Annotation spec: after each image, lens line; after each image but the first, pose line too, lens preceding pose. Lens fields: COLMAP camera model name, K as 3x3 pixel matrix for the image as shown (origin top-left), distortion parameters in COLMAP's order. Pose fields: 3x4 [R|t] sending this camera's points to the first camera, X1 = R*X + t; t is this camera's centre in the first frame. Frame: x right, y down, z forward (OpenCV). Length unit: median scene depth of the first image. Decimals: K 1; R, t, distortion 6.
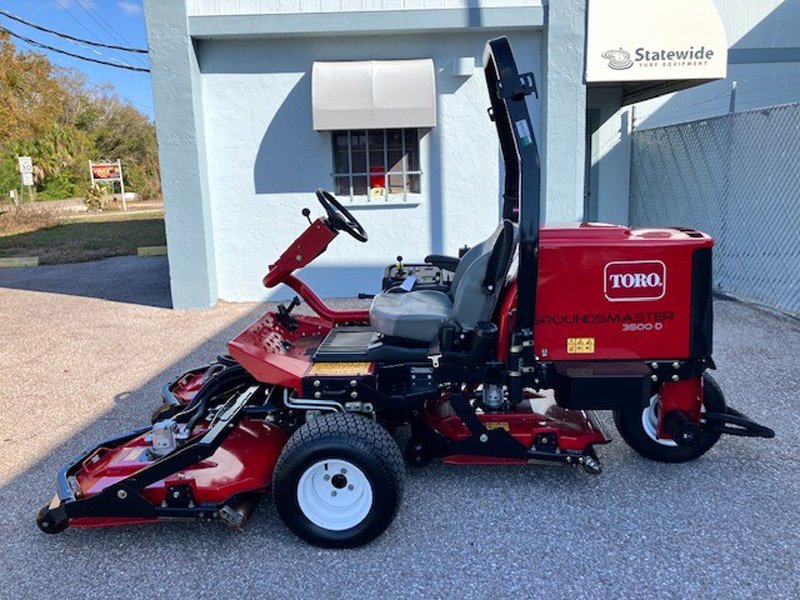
lens RADIAL K [[656.9, 0, 404.4], [0, 656.9, 302.1], [0, 0, 1]] dist [0.024901, 0.001971]
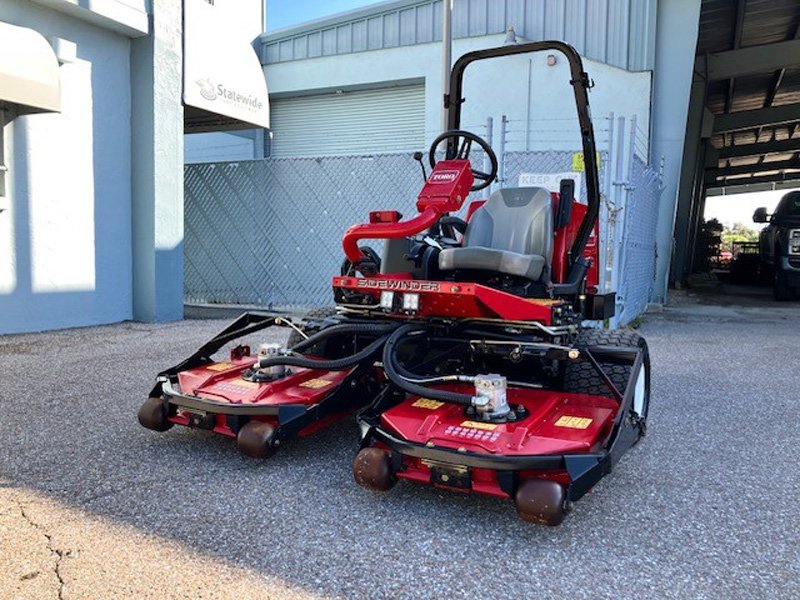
lens RADIAL K [[655.9, 0, 400.0], [0, 655.9, 300.0], [0, 0, 1]] dist [0.004384, -0.005500]
pose [[0.439231, -0.030845, 0.897844, -0.502226], [0.144241, 0.988866, -0.036592, 0.046815], [-0.886719, 0.145579, 0.438790, 0.330645]]
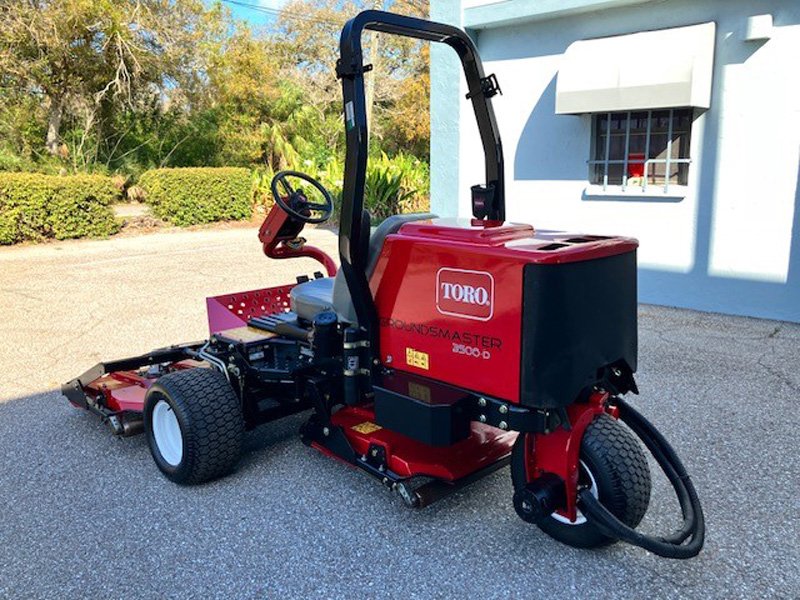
lens RADIAL K [[676.7, 0, 400.0], [0, 676.7, 300.0], [0, 0, 1]] dist [0.002833, 0.003344]
pose [[0.748110, 0.154124, -0.645427, 0.364992], [-0.146264, 0.987031, 0.066163, -0.030078], [0.647254, 0.044906, 0.760951, 0.135478]]
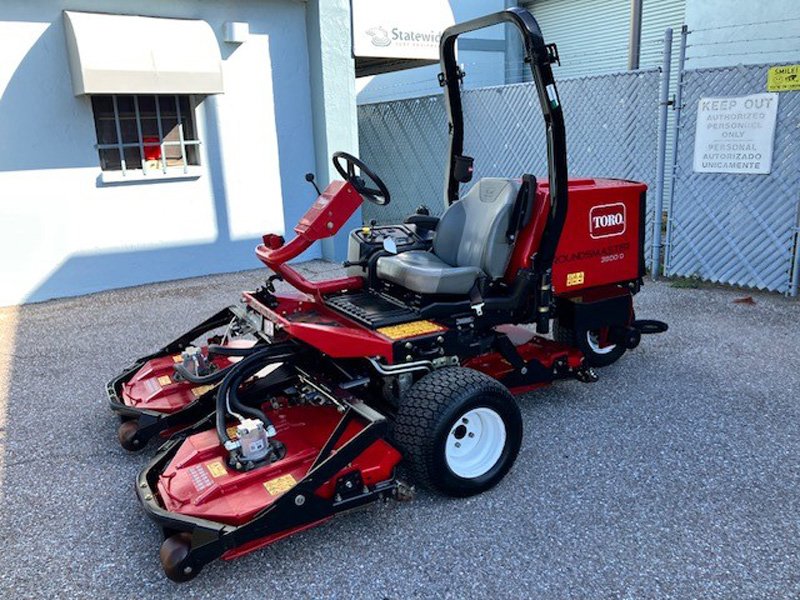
lens RADIAL K [[655.9, 0, 400.0], [0, 655.9, 300.0], [0, 0, 1]] dist [0.004384, -0.005500]
pose [[0.839363, -0.133679, 0.526877, -0.282251], [0.116958, 0.991000, 0.065111, -0.004832], [-0.530839, 0.006970, 0.847444, 0.072749]]
